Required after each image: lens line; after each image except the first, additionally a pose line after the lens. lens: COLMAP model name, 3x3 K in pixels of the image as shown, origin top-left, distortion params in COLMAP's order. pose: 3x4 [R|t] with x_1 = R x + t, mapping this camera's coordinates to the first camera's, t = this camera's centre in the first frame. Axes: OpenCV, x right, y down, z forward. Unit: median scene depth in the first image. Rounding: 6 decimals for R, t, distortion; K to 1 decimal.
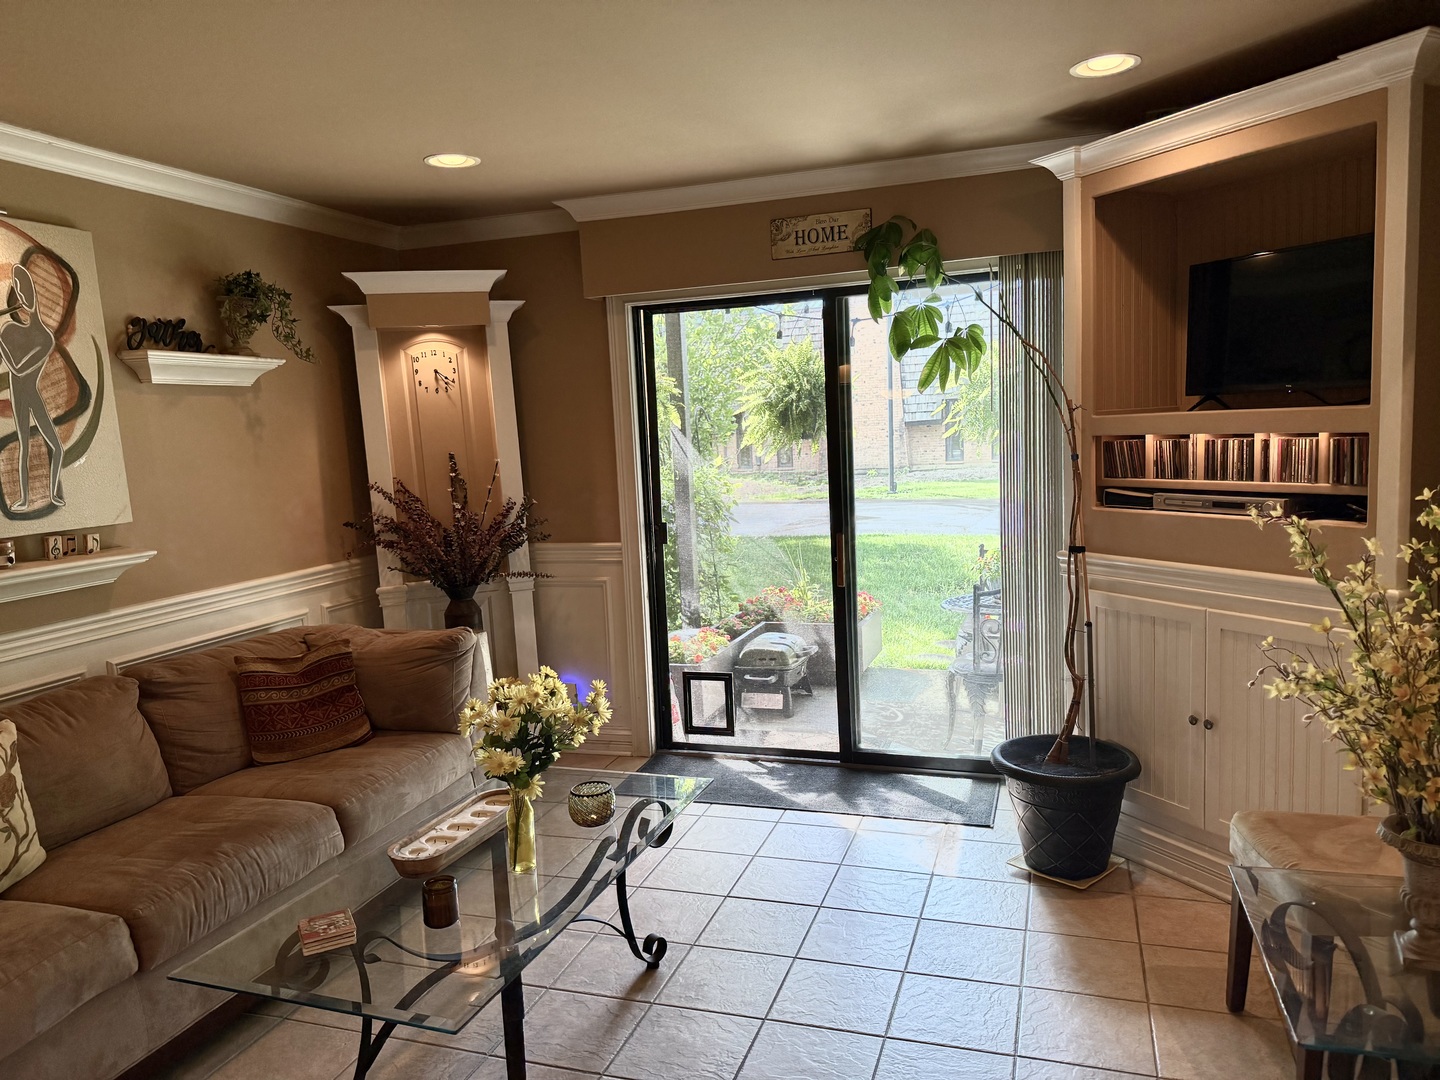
lens RADIAL K [[1005.5, 0, 720.0], [0, 1005.5, 540.0], [0, 0, 1]] dist [0.106668, -0.137100]
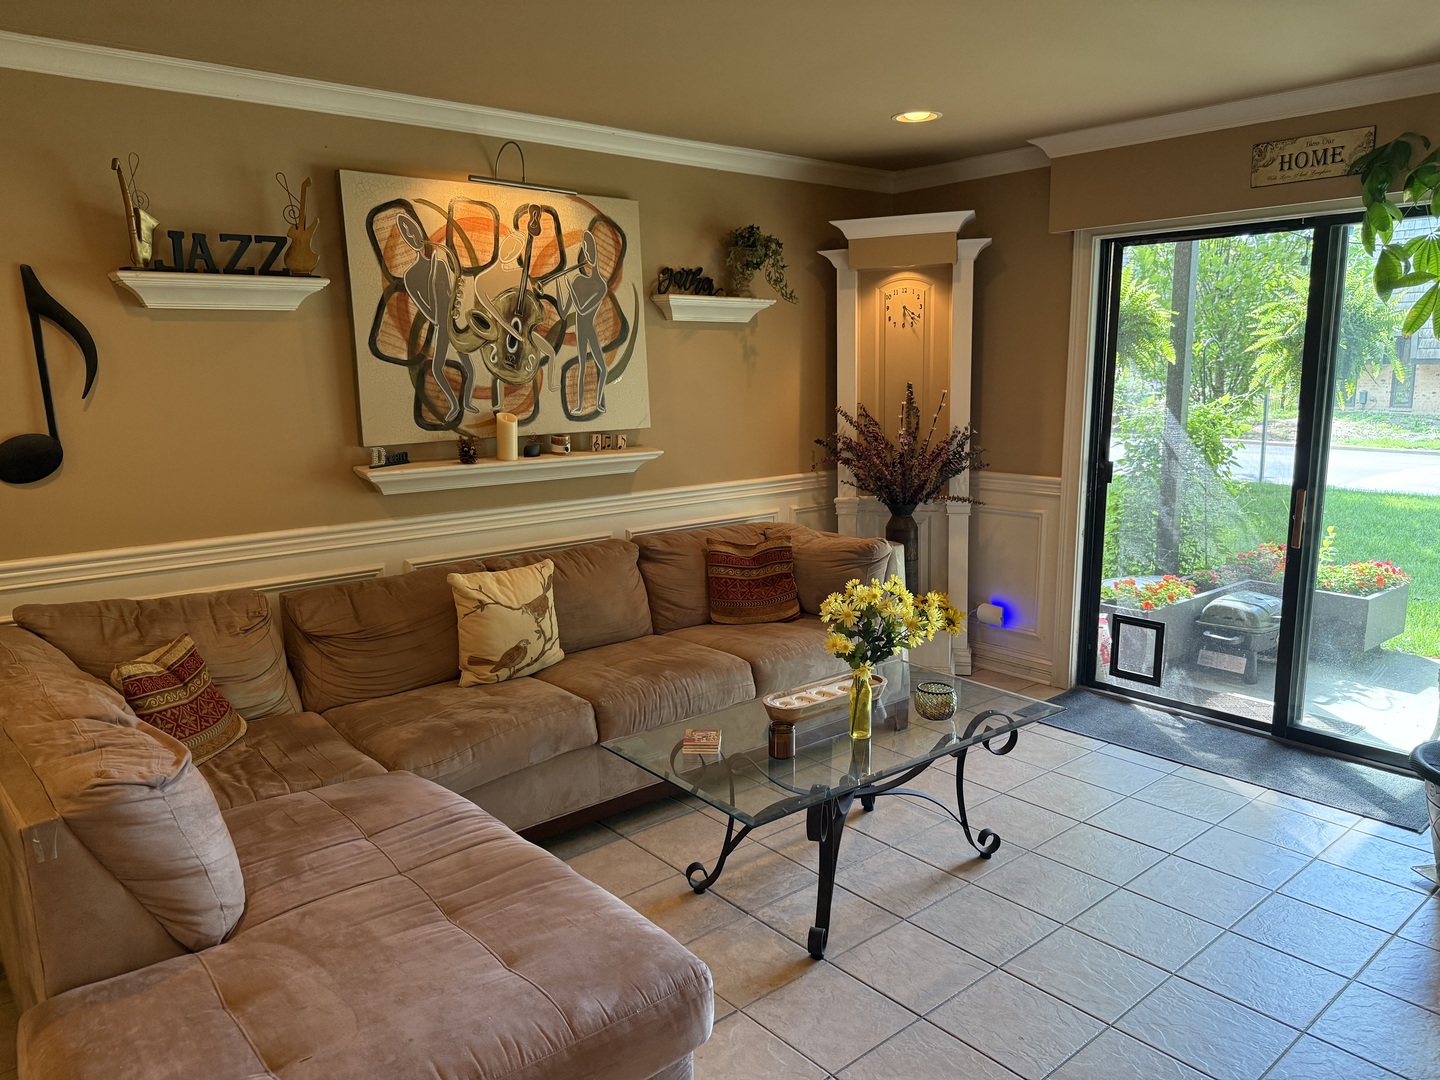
lens RADIAL K [[1005.5, 0, 720.0], [0, 1005.5, 540.0], [0, 0, 1]] dist [0.106668, -0.137100]
pose [[0.859172, 0.123533, -0.496551, 0.146873], [-0.085679, 0.991451, 0.098406, -0.008111], [0.504463, -0.042004, 0.862411, -0.071325]]
